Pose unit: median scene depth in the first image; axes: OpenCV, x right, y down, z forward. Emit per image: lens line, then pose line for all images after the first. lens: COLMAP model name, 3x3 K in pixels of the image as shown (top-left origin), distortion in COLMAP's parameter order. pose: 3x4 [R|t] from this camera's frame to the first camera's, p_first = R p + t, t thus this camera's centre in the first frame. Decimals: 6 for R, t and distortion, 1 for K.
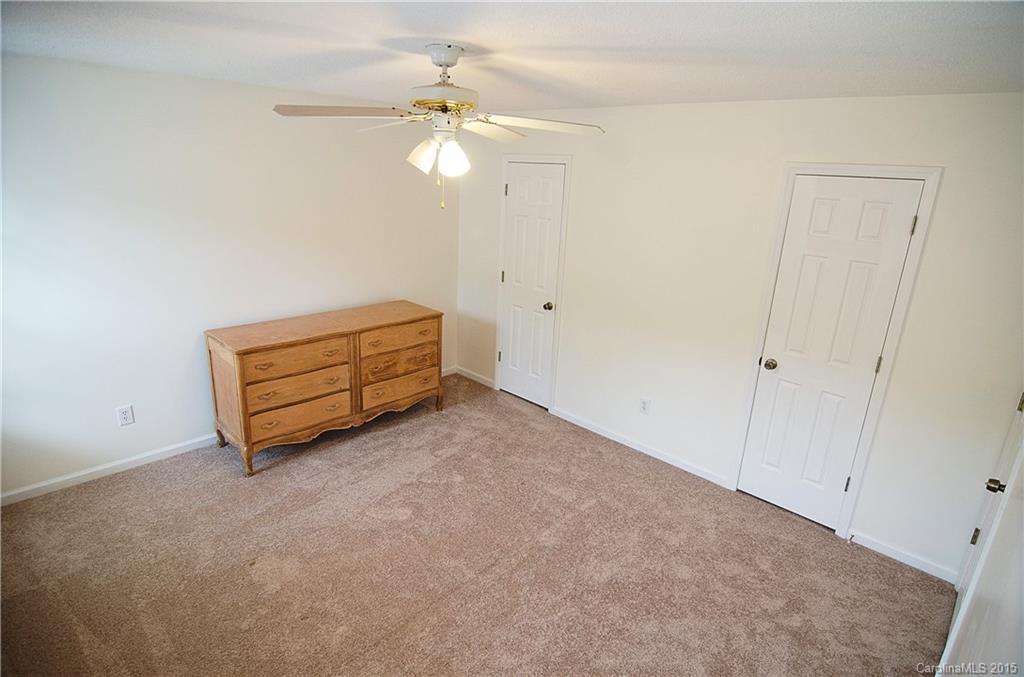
lens RADIAL K [[548.4, 0, 511.1], [0, 548.4, 339.3], [0, 0, 1]] dist [0.003253, -0.009357]
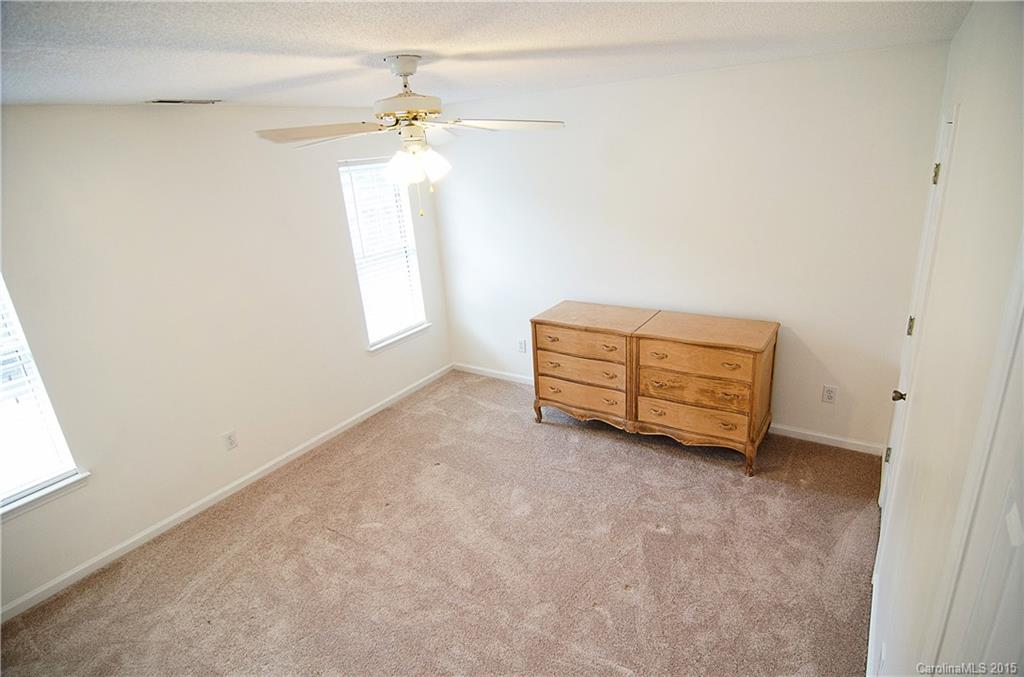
lens RADIAL K [[548.4, 0, 510.2], [0, 548.4, 337.2], [0, 0, 1]] dist [0.003253, -0.009357]
pose [[0.188297, 0.269558, -0.944395, 0.542395], [-0.217543, 0.949157, 0.227542, -0.172192], [0.957716, 0.162601, 0.237364, 0.558845]]
